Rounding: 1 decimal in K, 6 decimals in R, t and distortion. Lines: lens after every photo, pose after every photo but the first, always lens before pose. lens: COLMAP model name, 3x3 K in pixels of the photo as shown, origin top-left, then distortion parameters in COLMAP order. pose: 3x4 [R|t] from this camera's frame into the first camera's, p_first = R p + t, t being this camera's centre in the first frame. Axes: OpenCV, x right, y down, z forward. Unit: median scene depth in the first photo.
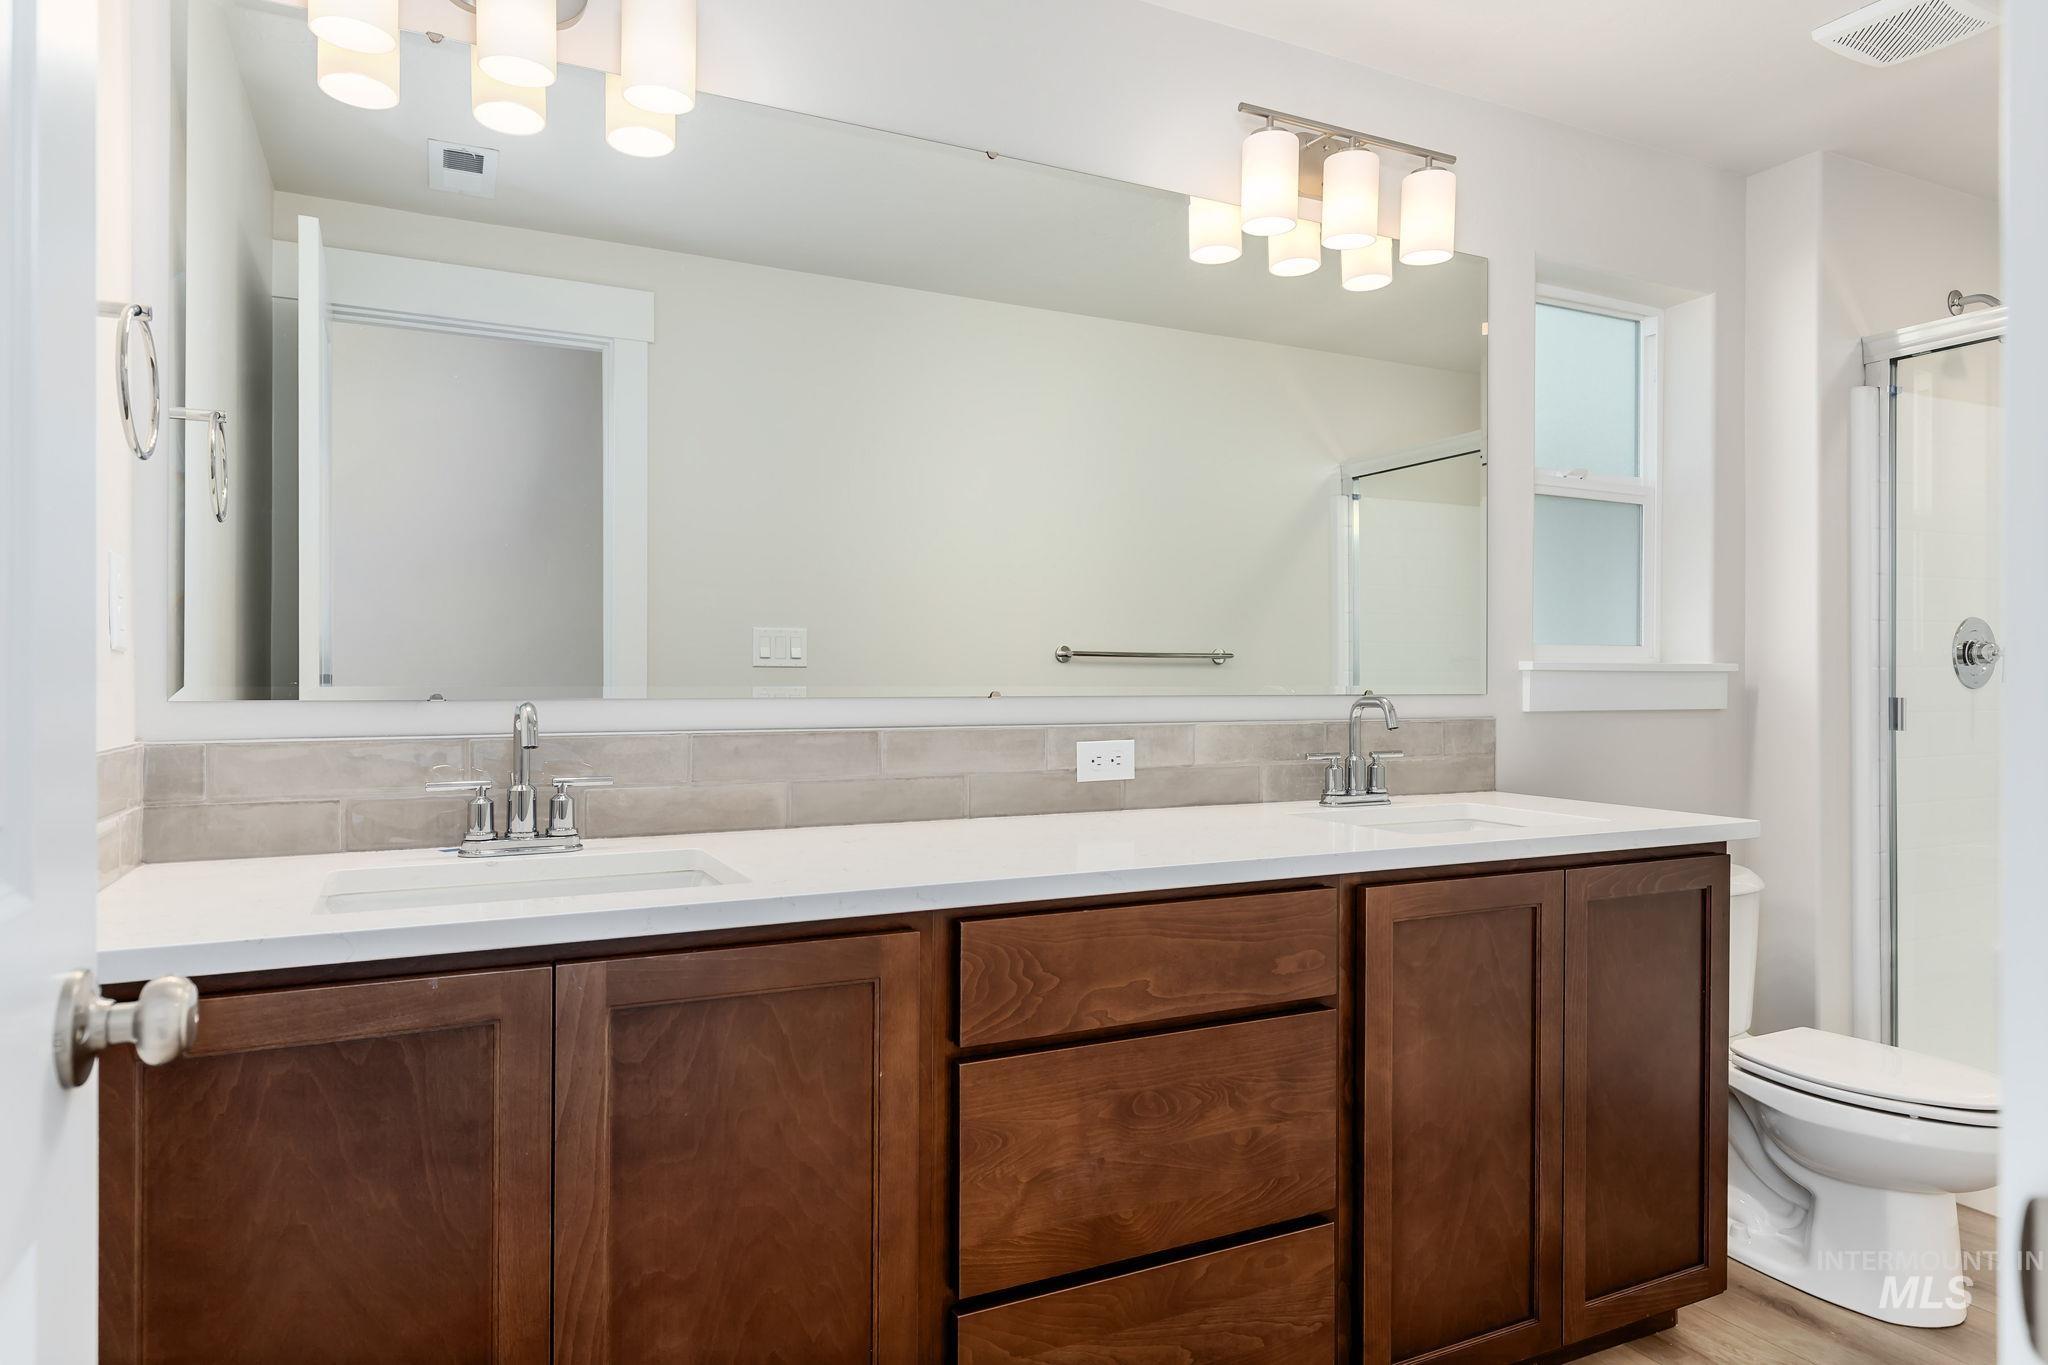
lens RADIAL K [[1261.1, 0, 1001.5], [0, 1261.1, 680.0], [0, 0, 1]] dist [-0.004695, 0.000623]
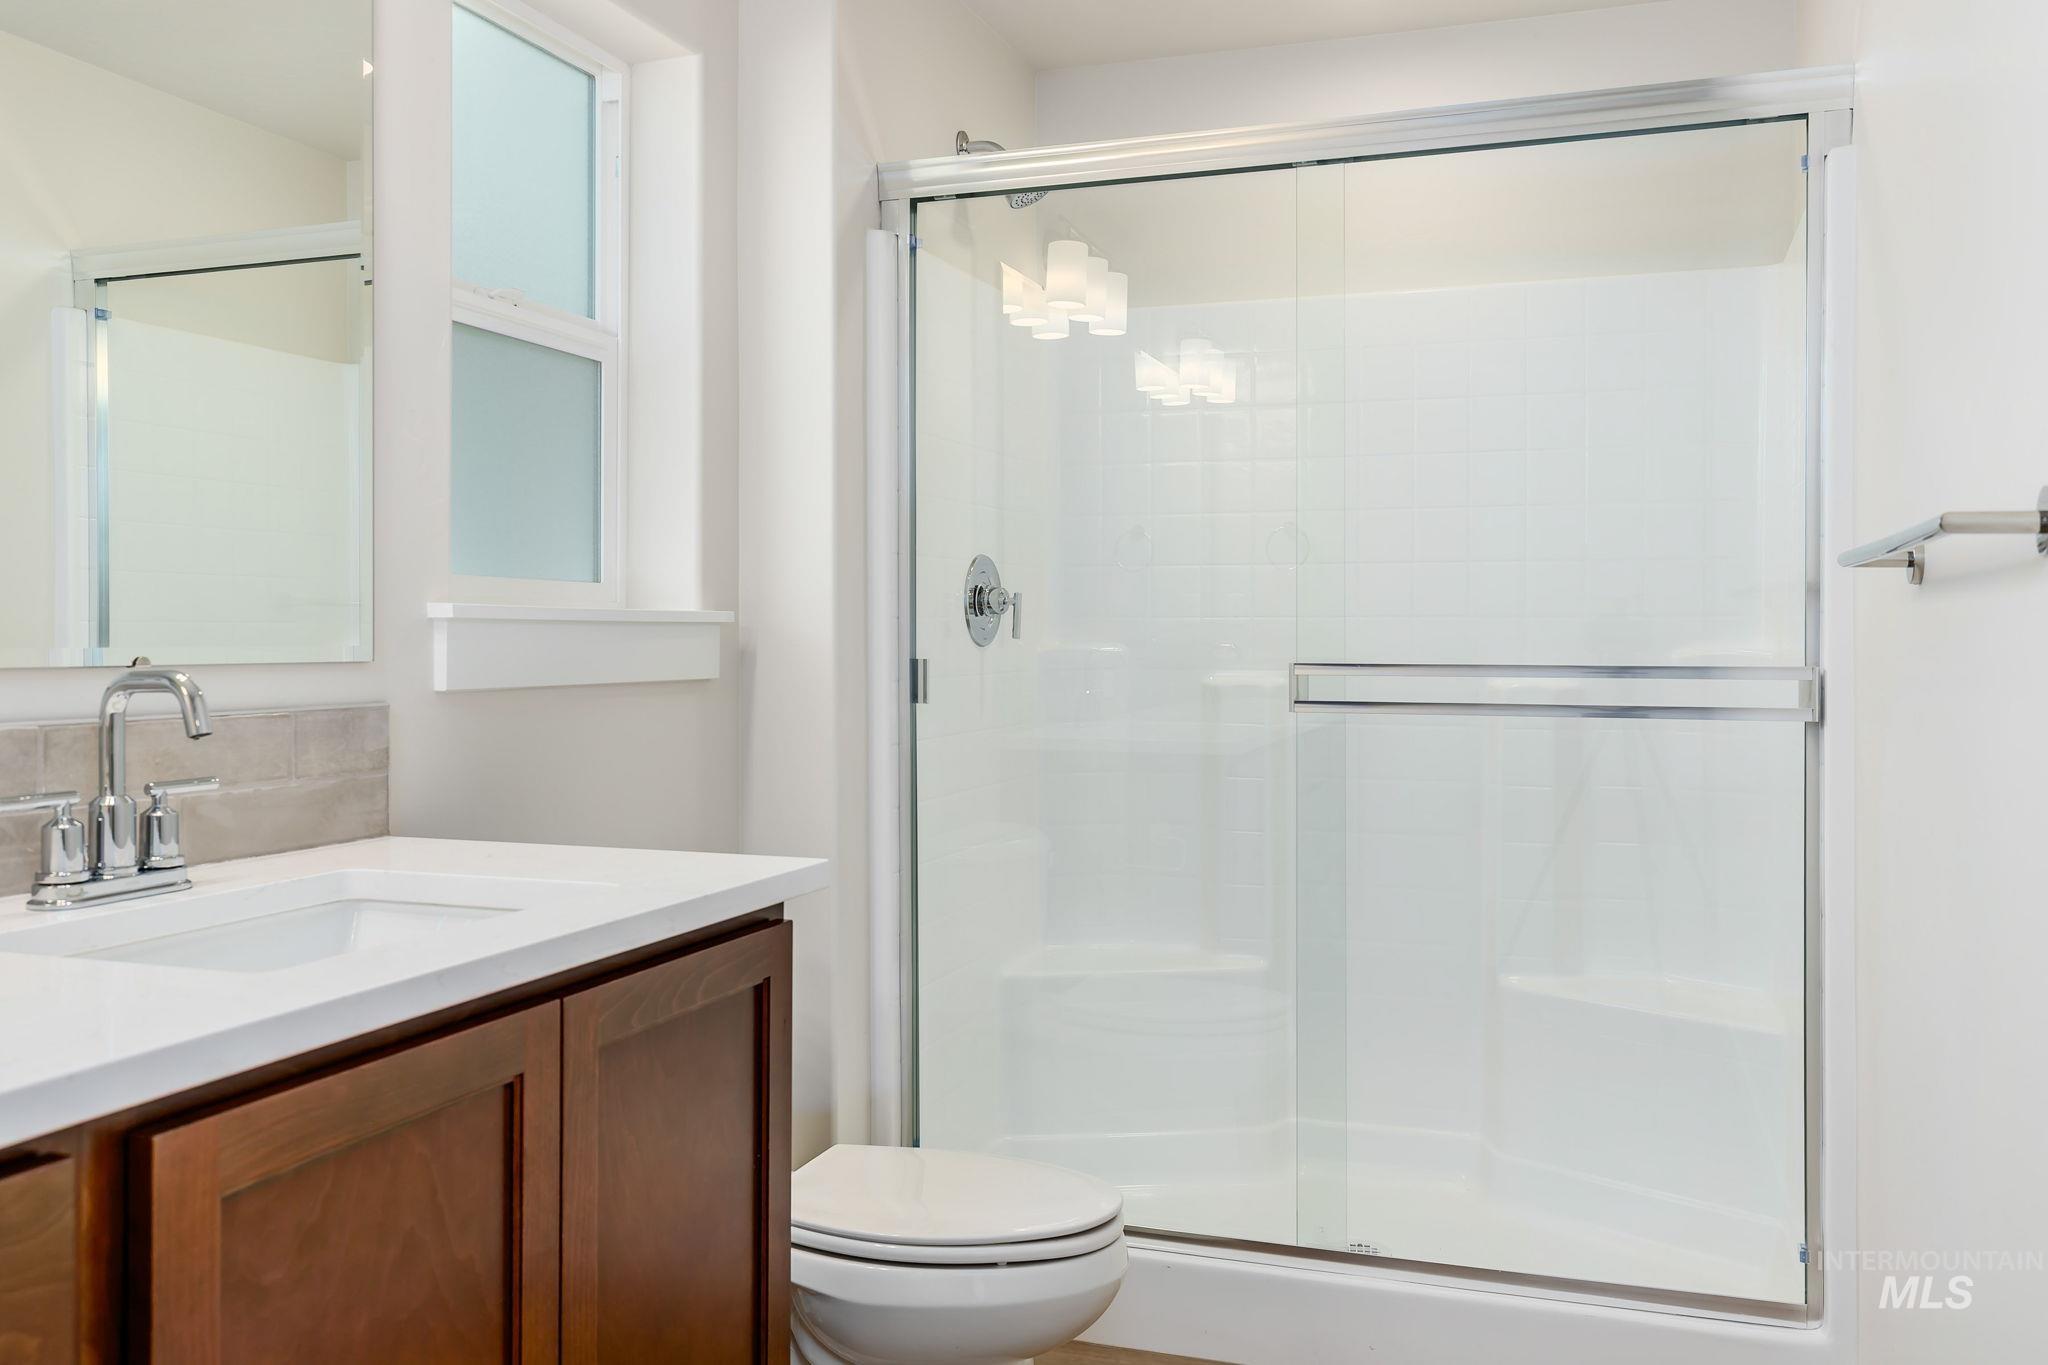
lens RADIAL K [[1656.4, 0, 1027.3], [0, 1656.4, 633.0], [0, 0, 1]] dist [0.009220, 0.006533]
pose [[0.706603, -0.000852, 0.707610, 0.073383], [0.003898, 0.999989, -0.002689, 0.001907], [-0.707600, 0.004659, 0.706598, 0.283900]]
